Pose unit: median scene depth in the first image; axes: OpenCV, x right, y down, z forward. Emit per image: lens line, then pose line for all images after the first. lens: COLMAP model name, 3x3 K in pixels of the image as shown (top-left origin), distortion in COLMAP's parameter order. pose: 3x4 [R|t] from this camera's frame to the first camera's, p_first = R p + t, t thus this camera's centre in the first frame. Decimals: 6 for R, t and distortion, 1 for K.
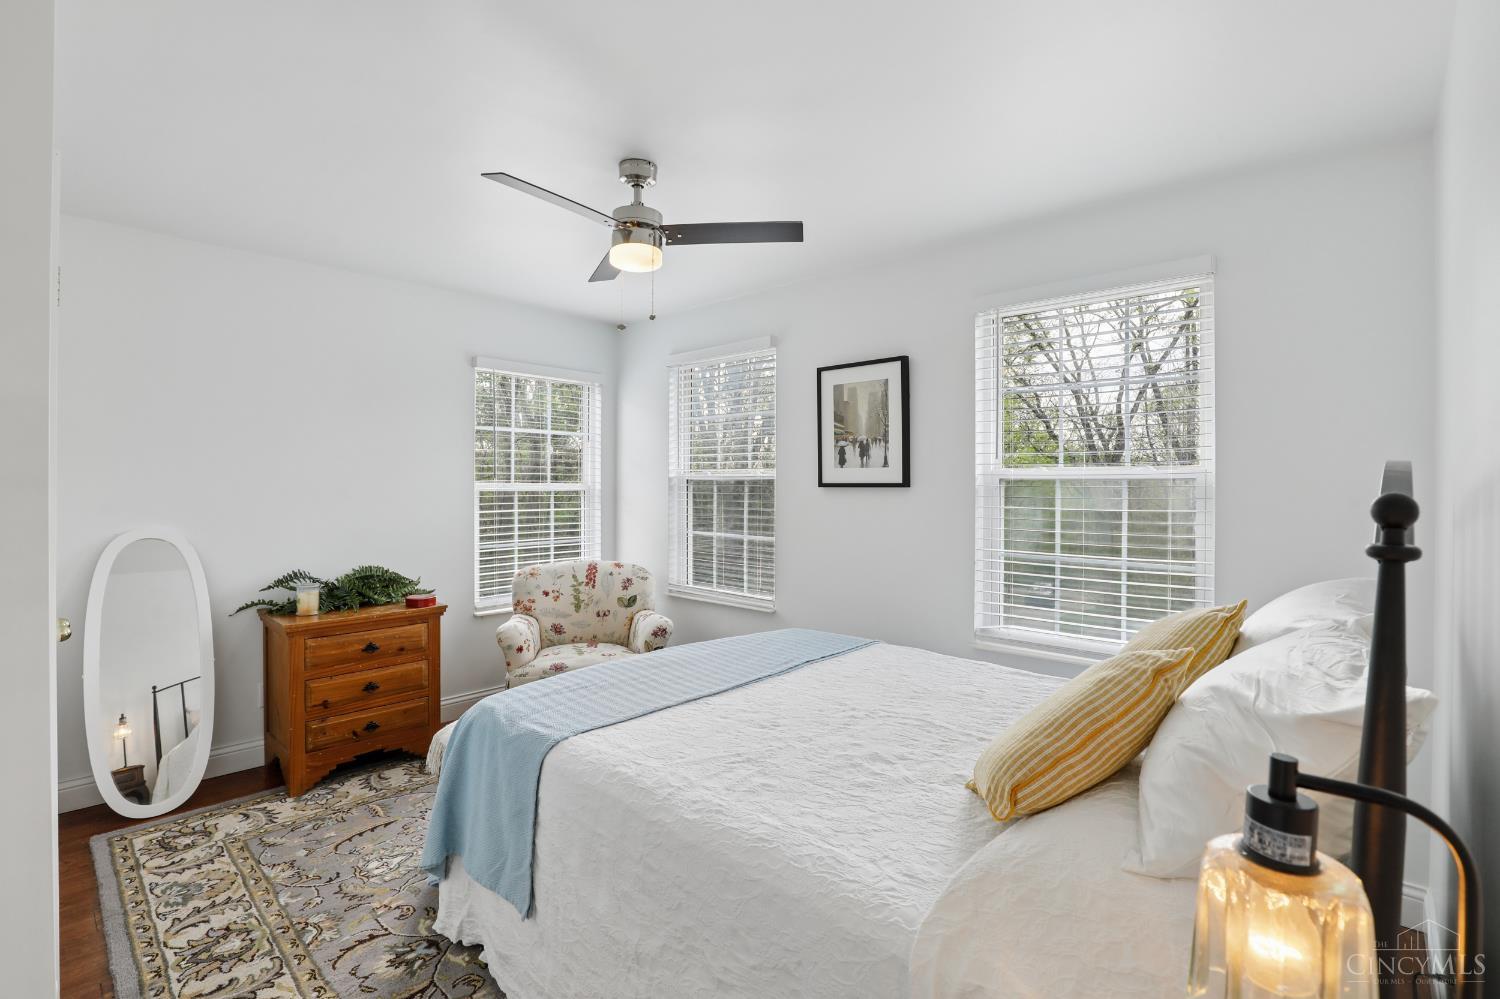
lens RADIAL K [[693.5, 0, 750.8], [0, 693.5, 482.0], [0, 0, 1]] dist [-0.040968, 0.009105]
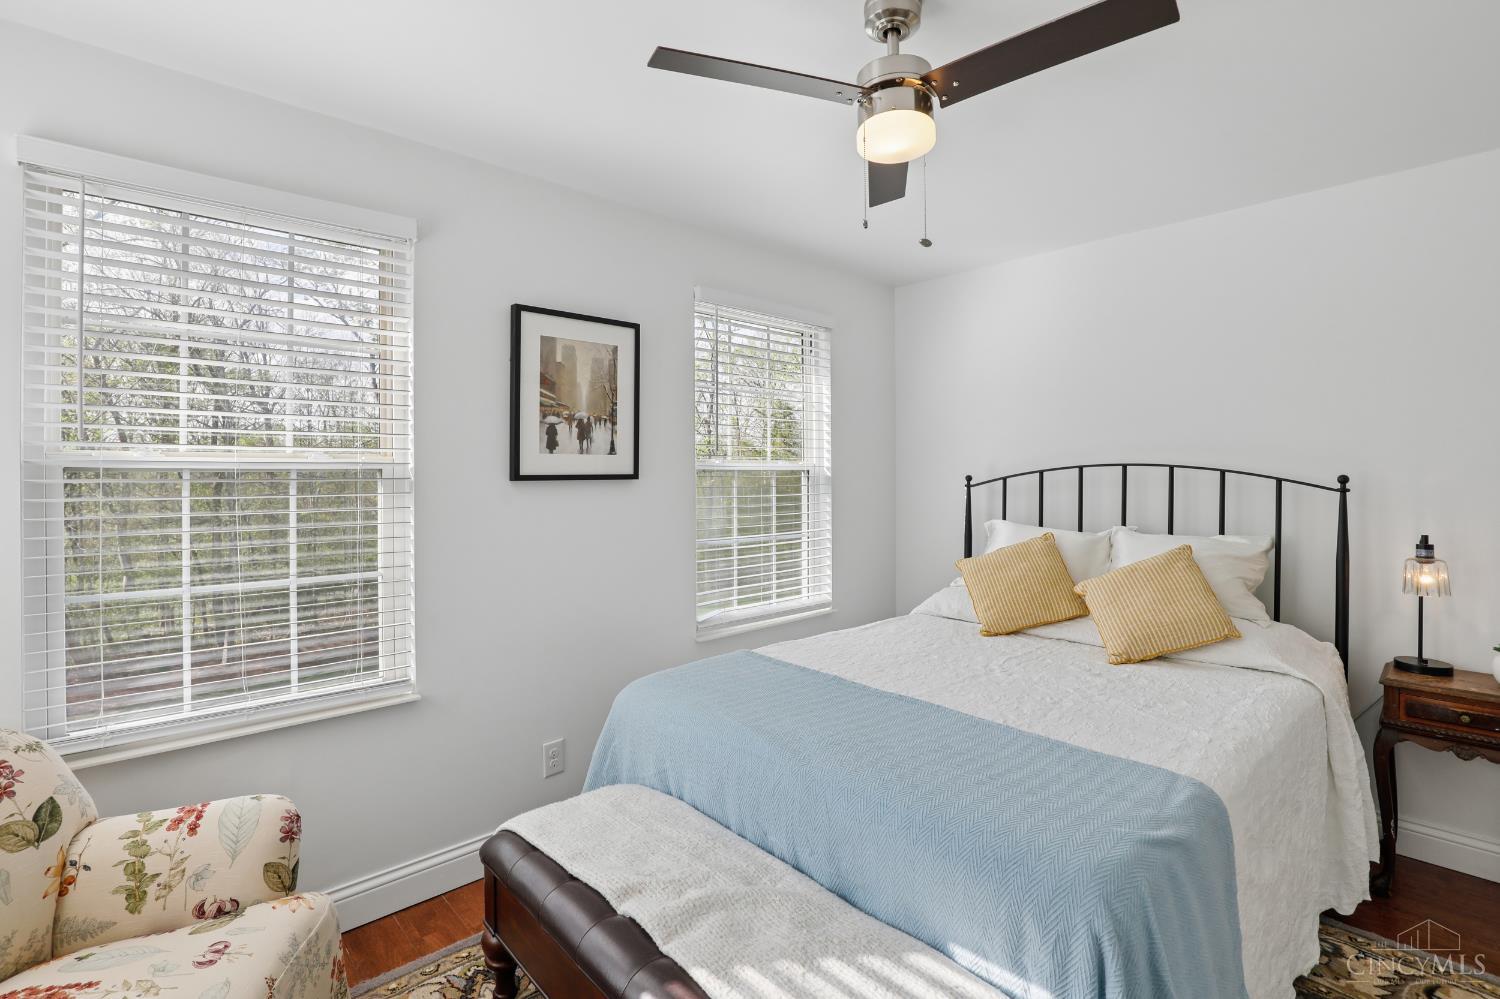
lens RADIAL K [[693.5, 0, 750.8], [0, 693.5, 482.0], [0, 0, 1]] dist [-0.040968, 0.009105]
pose [[0.077272, -0.011211, 0.996947, -0.583016], [0.001814, 0.999937, 0.011104, 0.001686], [-0.997008, 0.000951, 0.077288, 0.758792]]
